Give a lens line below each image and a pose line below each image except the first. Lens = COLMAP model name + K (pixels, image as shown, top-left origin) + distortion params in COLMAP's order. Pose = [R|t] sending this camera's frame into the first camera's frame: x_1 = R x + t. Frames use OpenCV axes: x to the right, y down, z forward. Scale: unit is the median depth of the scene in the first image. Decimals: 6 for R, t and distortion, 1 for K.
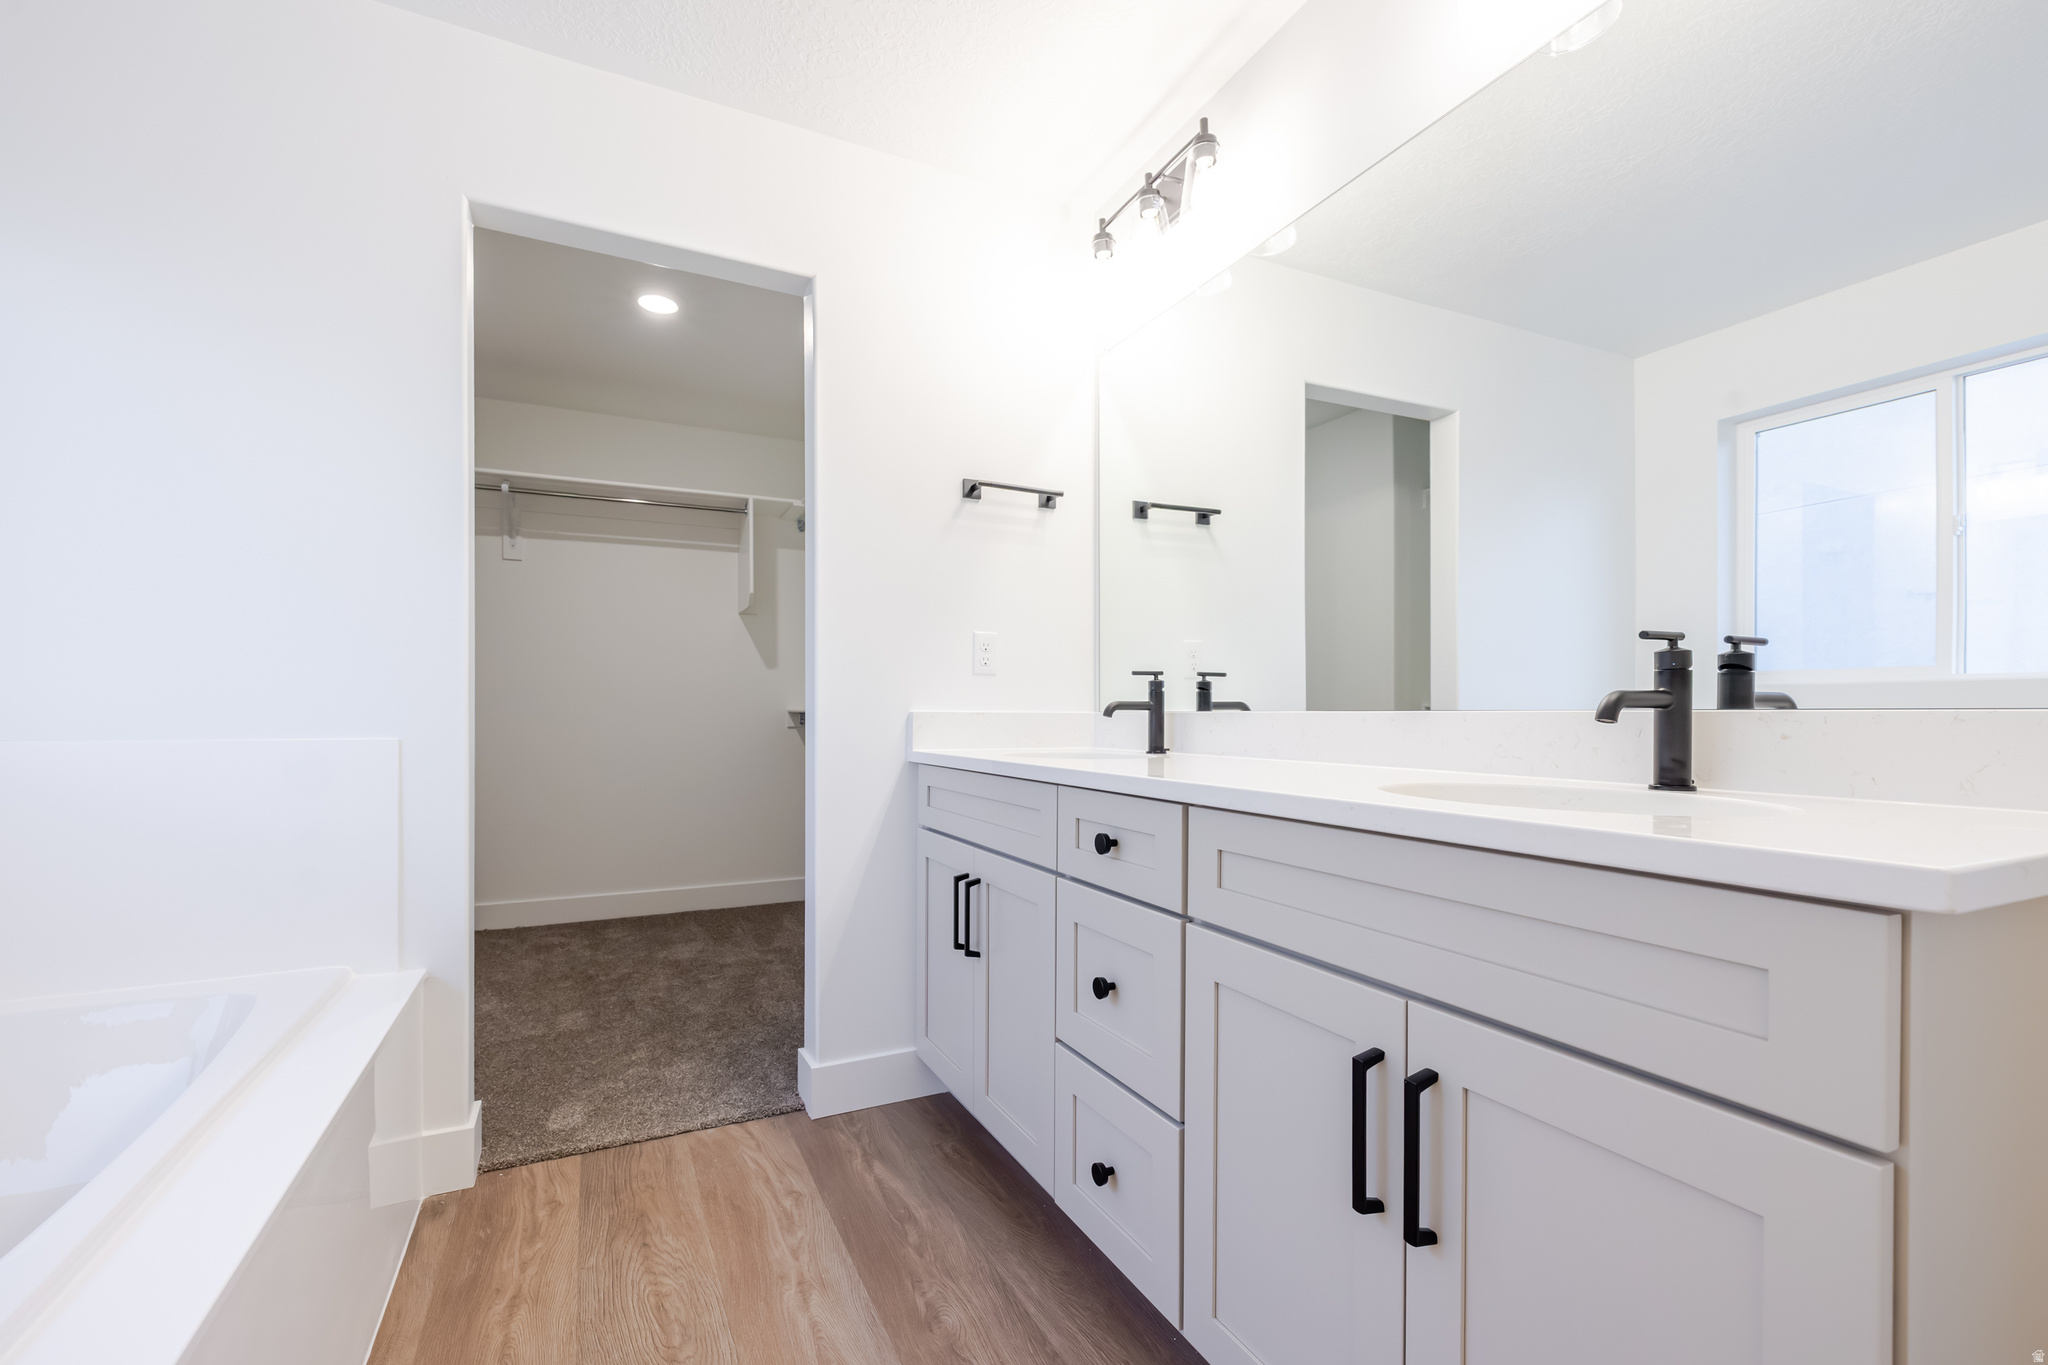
lens RADIAL K [[877.8, 0, 1031.7], [0, 877.8, 716.0], [0, 0, 1]] dist [0.002498, -0.000463]
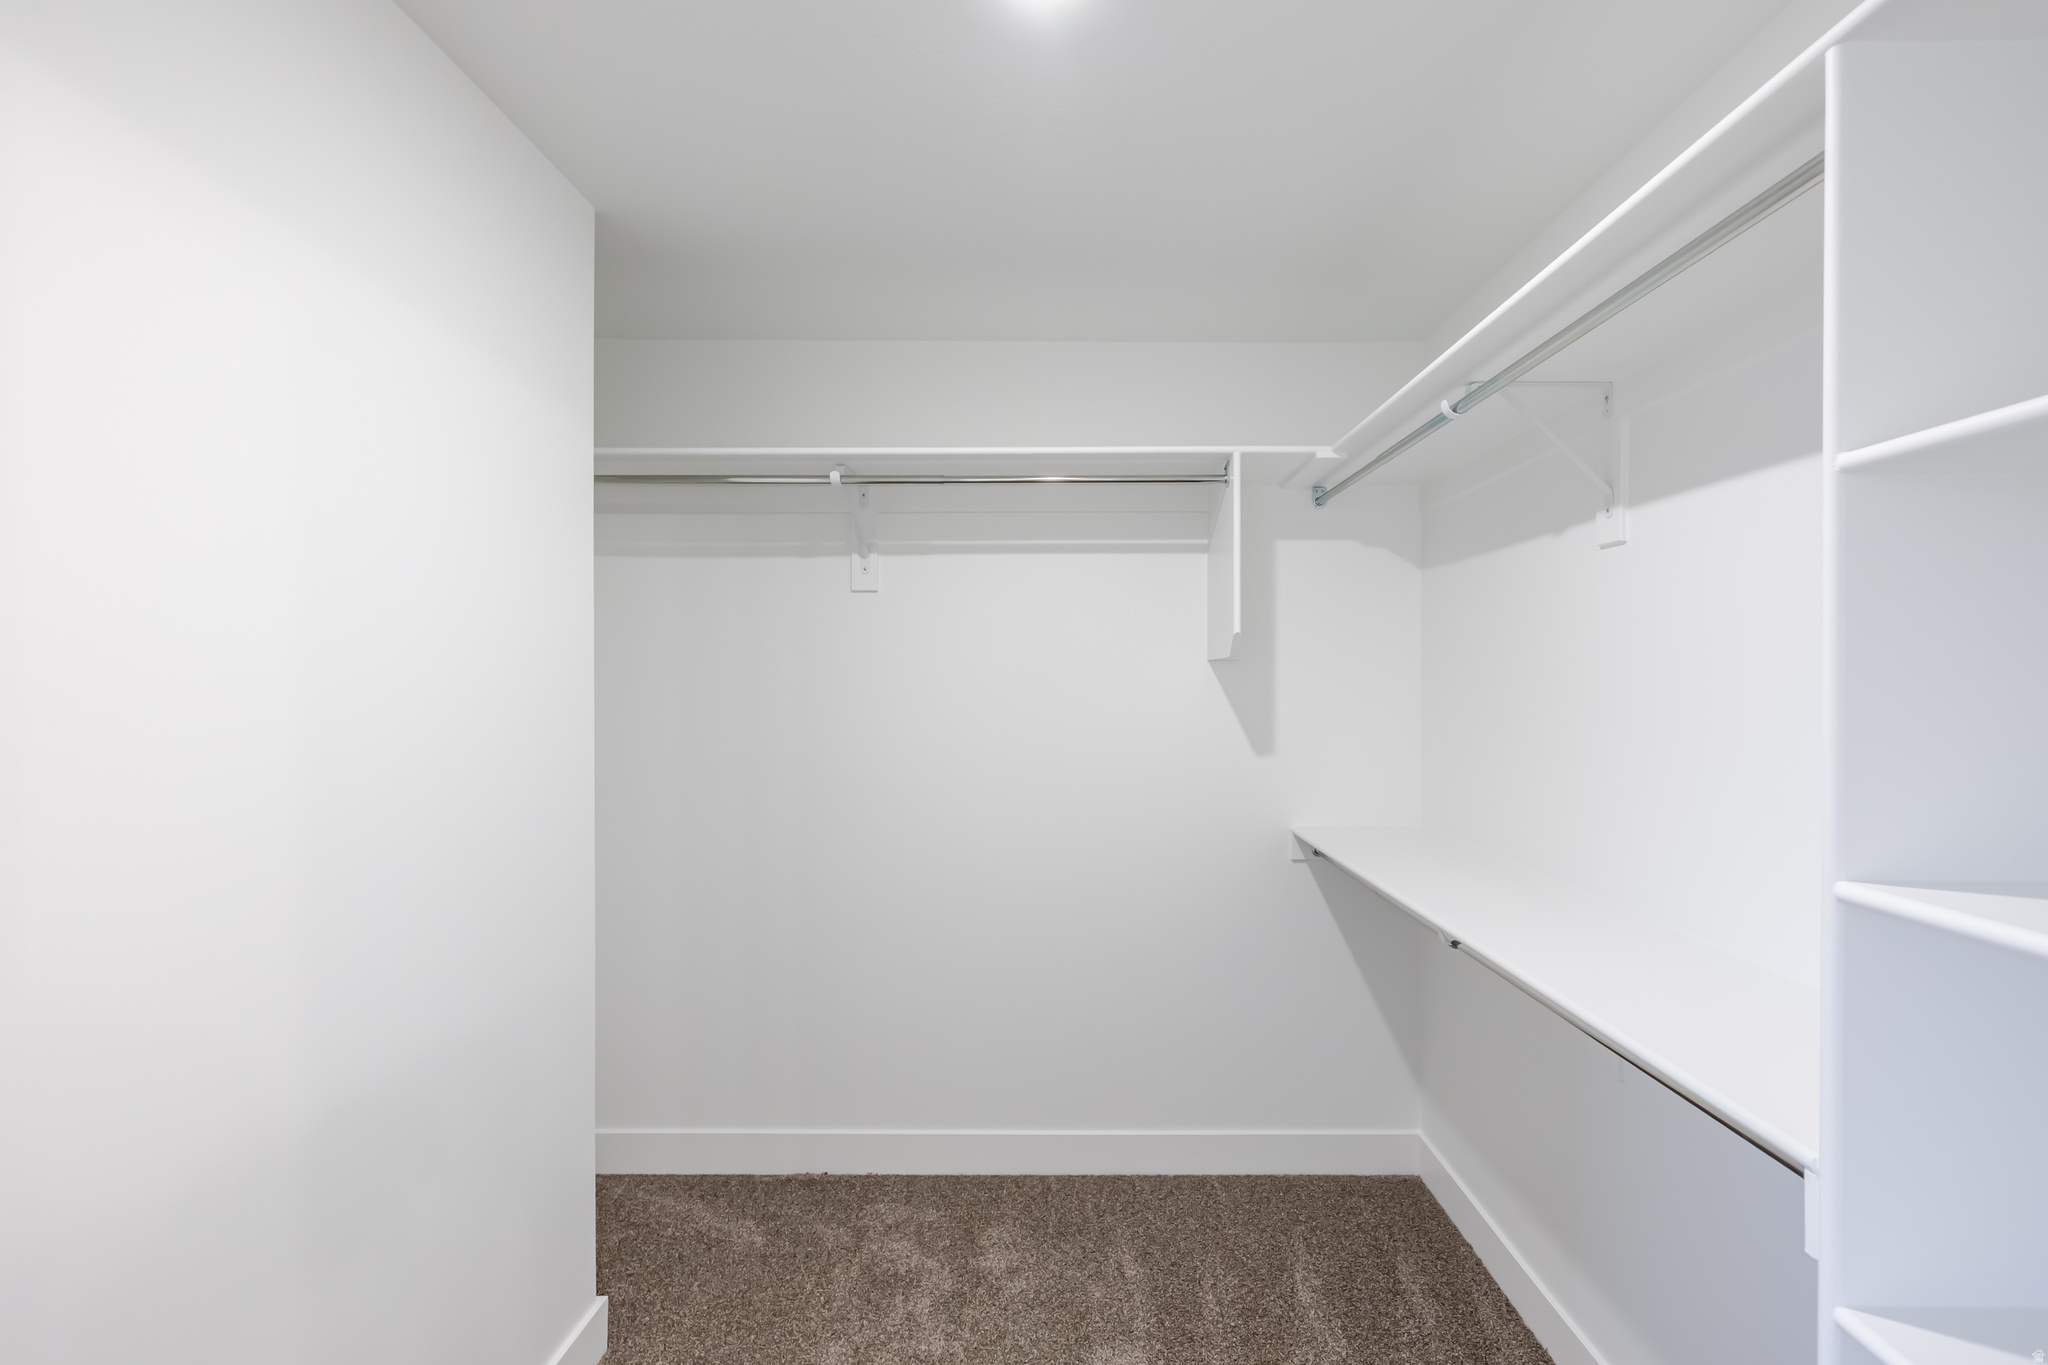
lens RADIAL K [[877.8, 0, 1035.0], [0, 877.8, 687.0], [0, 0, 1]] dist [0.002498, -0.000463]
pose [[0.887285, 0.008233, -0.461148, -0.183504], [-0.007757, 0.999966, 0.002928, -0.107617], [0.461156, 0.000979, 0.887319, 0.477262]]
